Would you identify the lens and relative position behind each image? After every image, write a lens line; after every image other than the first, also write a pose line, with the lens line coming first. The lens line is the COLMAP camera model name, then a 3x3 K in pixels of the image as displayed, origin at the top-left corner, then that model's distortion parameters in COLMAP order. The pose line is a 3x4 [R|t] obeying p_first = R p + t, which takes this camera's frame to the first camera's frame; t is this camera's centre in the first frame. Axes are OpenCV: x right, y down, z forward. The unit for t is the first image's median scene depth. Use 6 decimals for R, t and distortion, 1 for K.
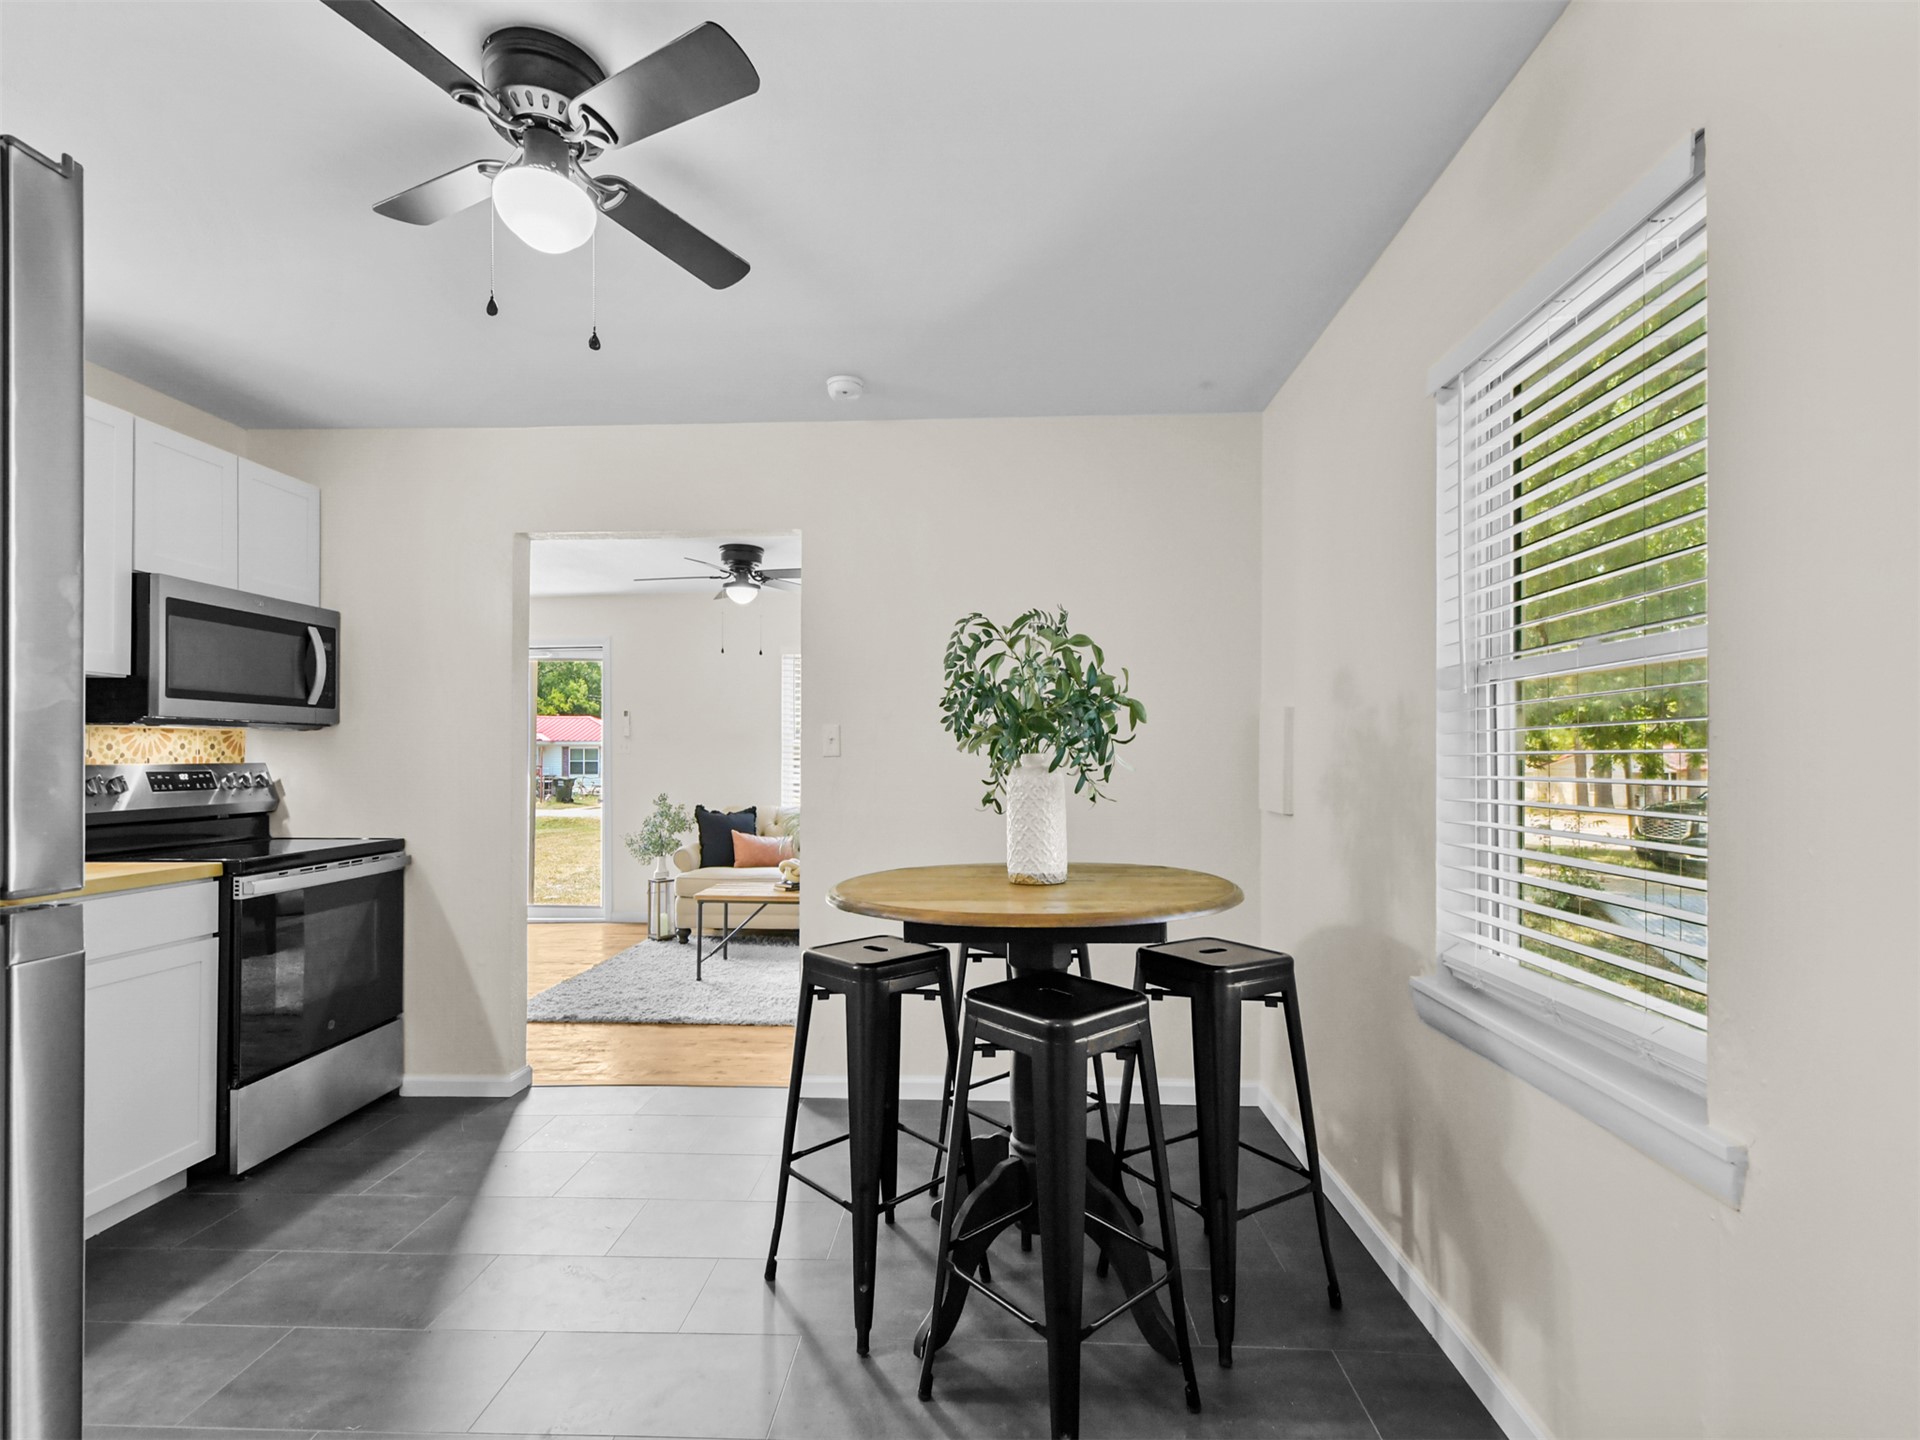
lens RADIAL K [[869.9, 0, 957.2], [0, 869.9, 766.6], [0, 0, 1]] dist [0.001335, 0.000018]
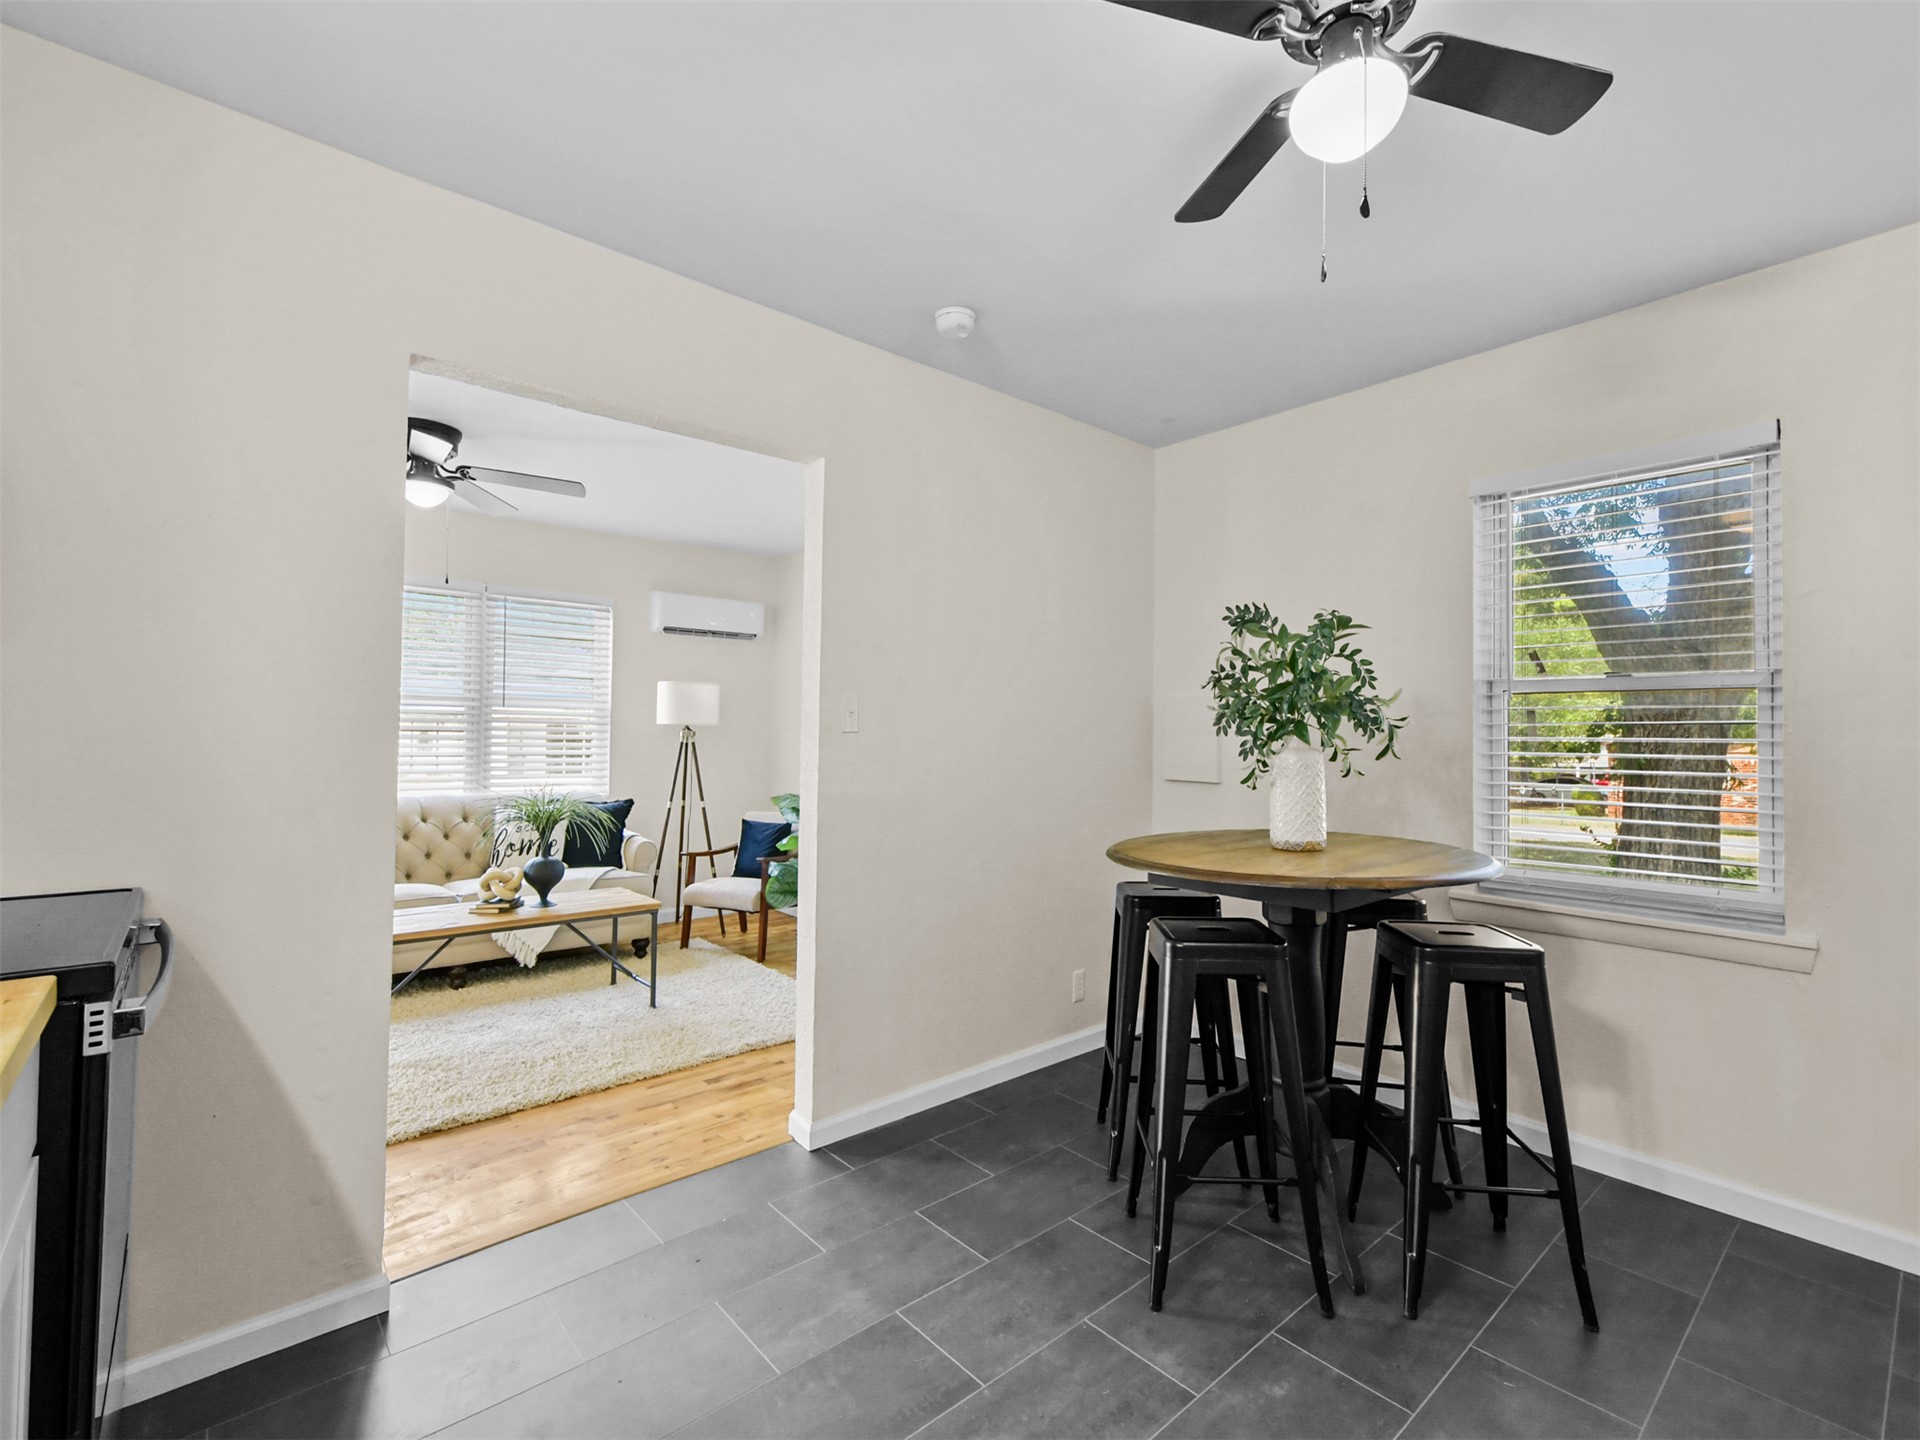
lens RADIAL K [[870.7, 0, 960.0], [0, 870.7, 720.0], [0, 0, 1]] dist [-0.000745, -0.000215]
pose [[0.727075, 0.018143, 0.686318, -0.735542], [-0.003331, 0.999732, -0.022900, -0.005832], [-0.686550, 0.014364, 0.726941, 0.350679]]
